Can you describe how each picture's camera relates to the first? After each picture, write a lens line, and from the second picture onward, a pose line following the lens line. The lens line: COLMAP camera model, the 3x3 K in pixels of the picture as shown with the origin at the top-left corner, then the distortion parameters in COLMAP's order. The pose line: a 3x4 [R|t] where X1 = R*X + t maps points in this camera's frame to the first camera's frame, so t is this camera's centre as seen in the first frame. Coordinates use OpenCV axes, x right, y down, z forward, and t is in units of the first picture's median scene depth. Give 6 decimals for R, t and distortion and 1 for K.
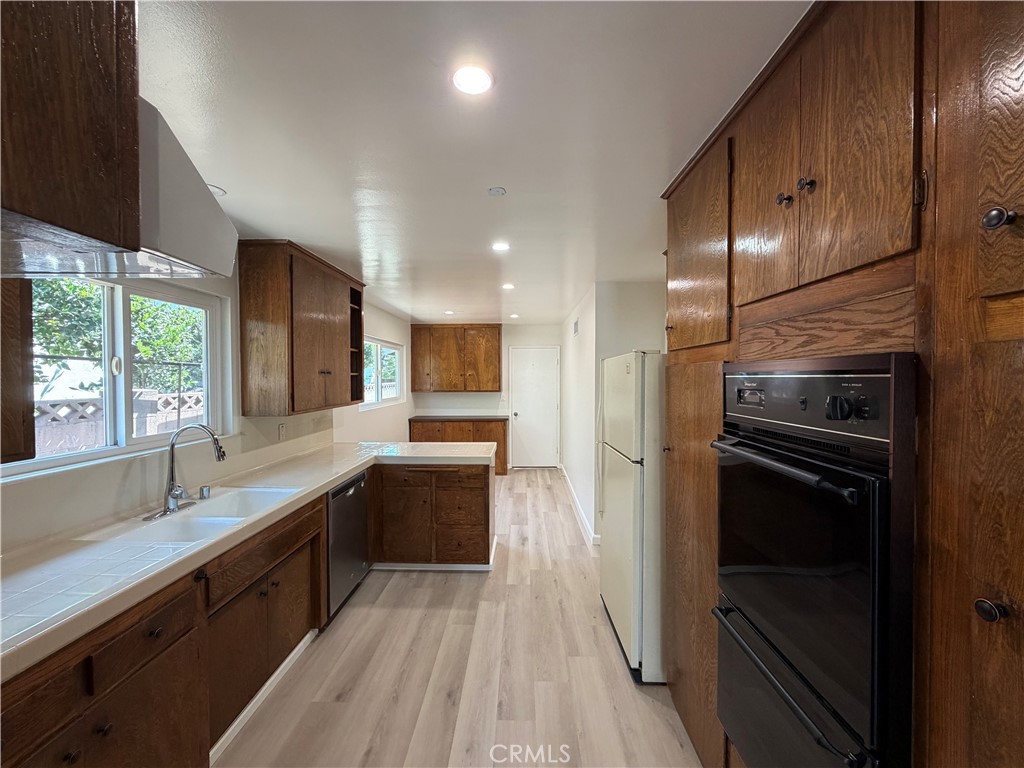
lens RADIAL K [[408.7, 0, 509.5], [0, 408.7, 386.8], [0, 0, 1]] dist [0.003016, 0.000306]
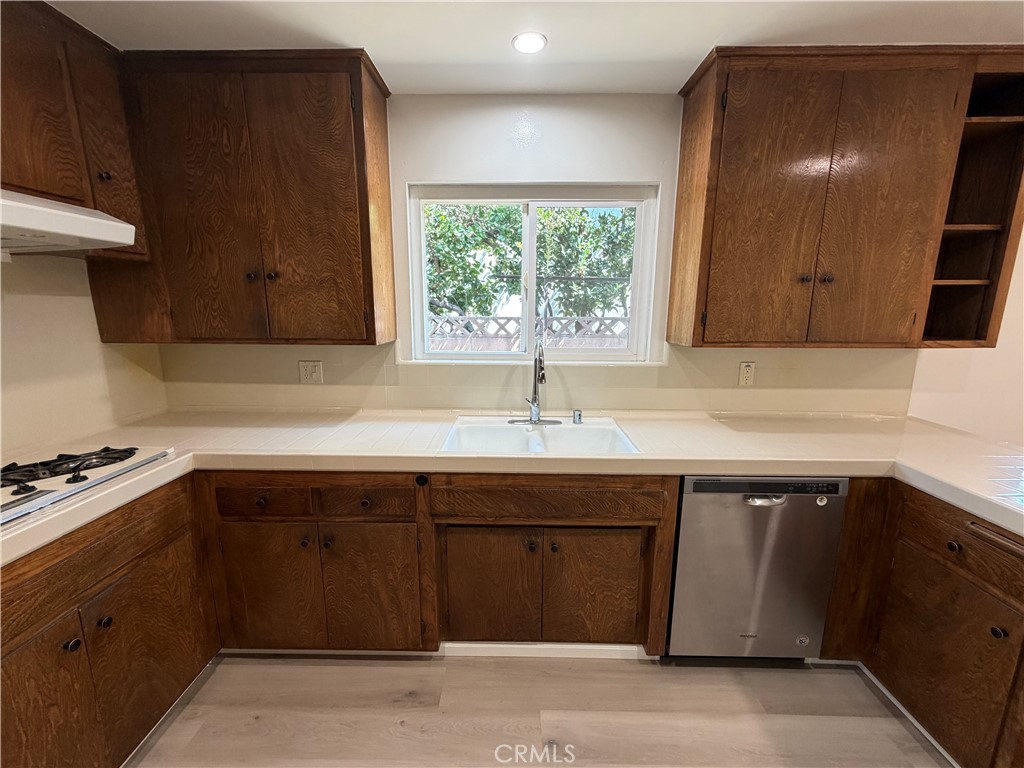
lens RADIAL K [[408.7, 0, 509.3], [0, 408.7, 378.1], [0, 0, 1]] dist [0.003016, 0.000306]
pose [[0.017393, 0.174721, -0.984464, 0.103518], [-0.019848, 0.984480, 0.174373, 0.011820], [0.999652, 0.016507, 0.020591, 0.579400]]
